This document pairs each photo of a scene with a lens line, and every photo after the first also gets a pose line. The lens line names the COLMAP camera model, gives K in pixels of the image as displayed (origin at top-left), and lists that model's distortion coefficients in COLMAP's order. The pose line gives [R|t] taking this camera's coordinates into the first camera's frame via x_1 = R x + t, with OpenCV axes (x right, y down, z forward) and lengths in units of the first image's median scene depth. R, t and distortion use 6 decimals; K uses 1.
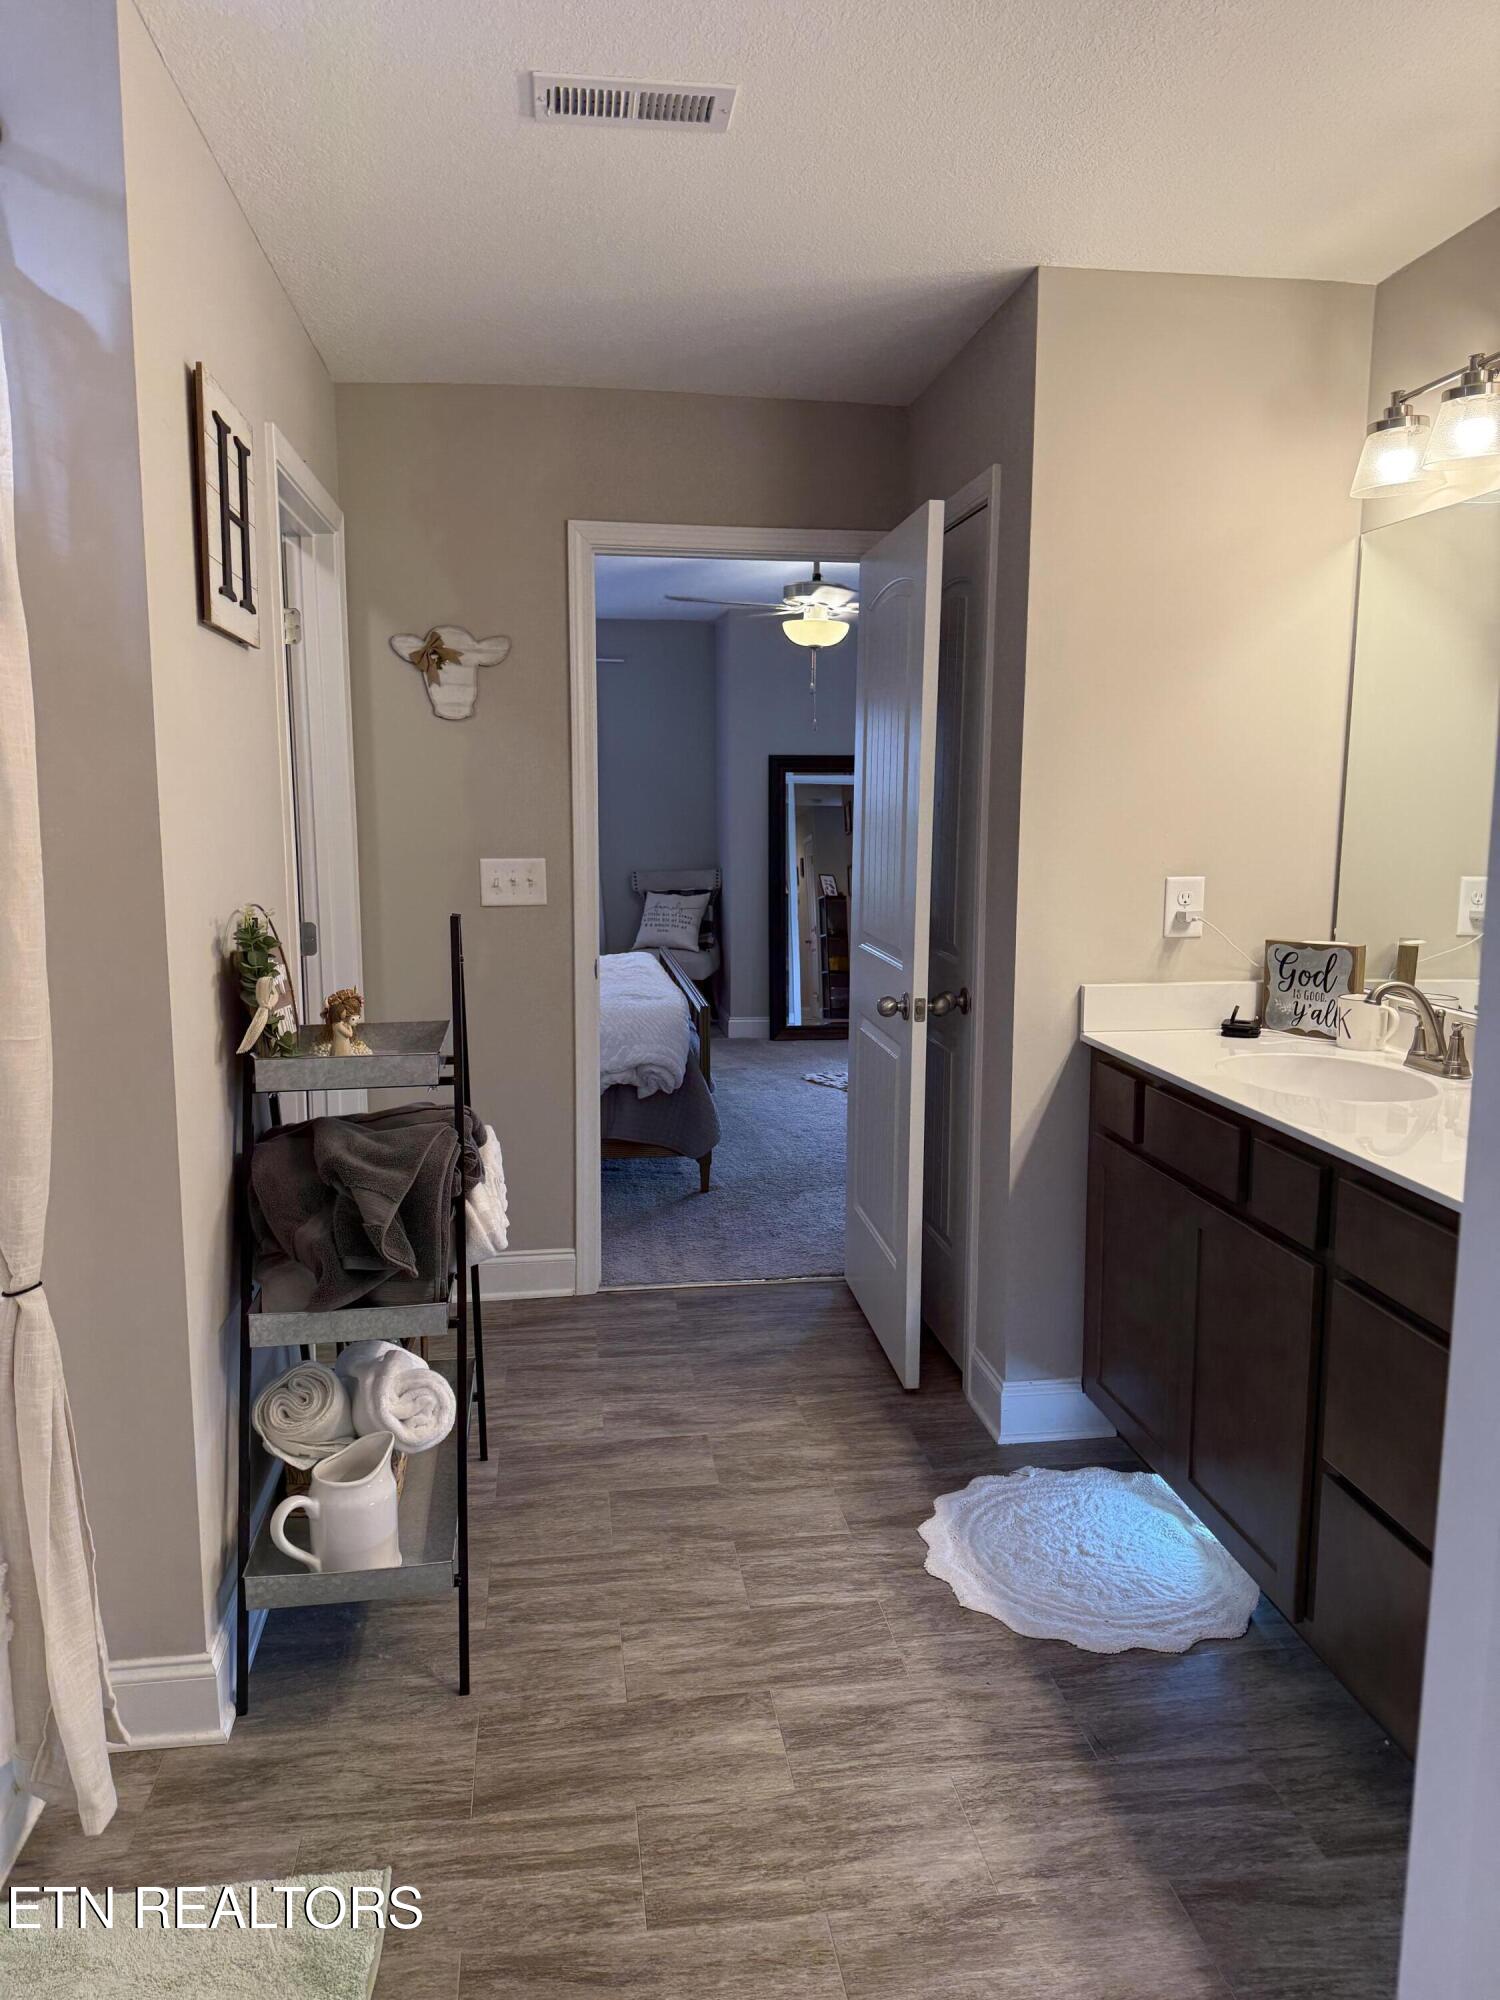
lens RADIAL K [[1418.0, 0, 747.5], [0, 1418.0, 992.5], [0, 0, 1]] dist [0.088755, -0.124925]
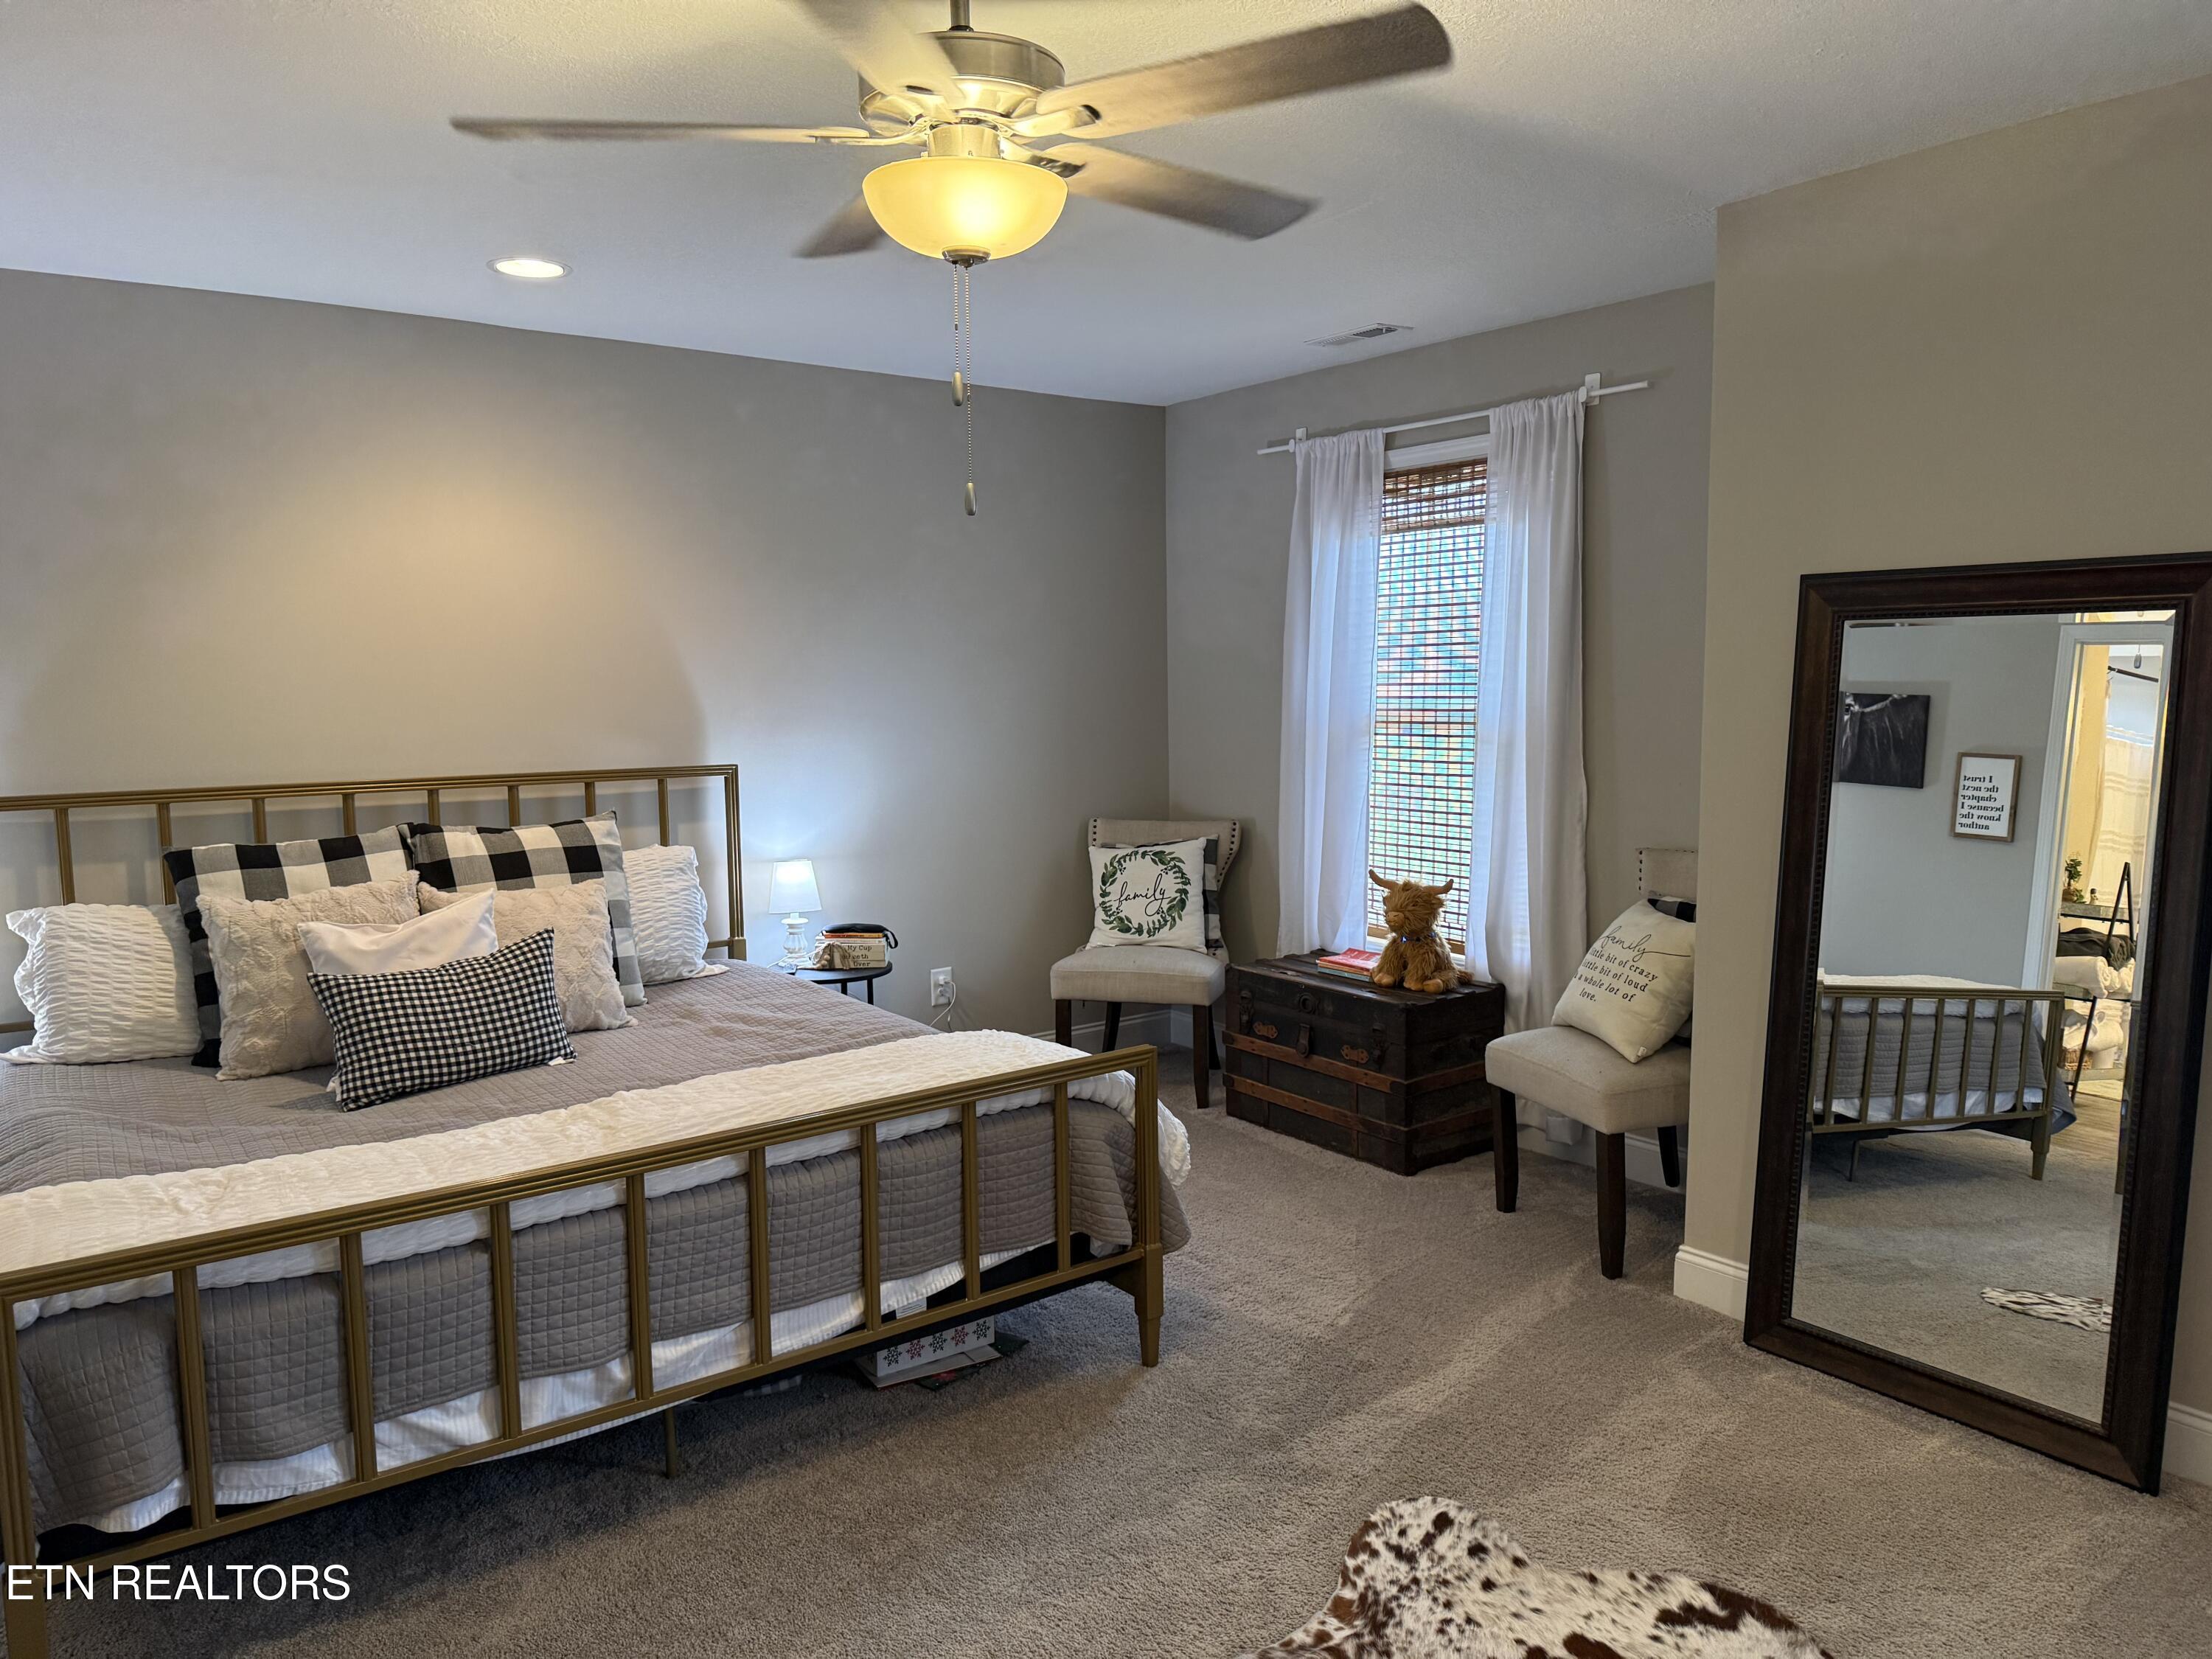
lens RADIAL K [[1568.3, 0, 1106.0], [0, 1568.3, 829.5], [0, 0, 1]] dist [0.088755, -0.124925]
pose [[0.489271, 0.080377, -0.868420, 0.283674], [-0.110544, 0.993428, 0.029667, -0.092246], [0.865098, 0.081483, 0.494941, 0.634032]]
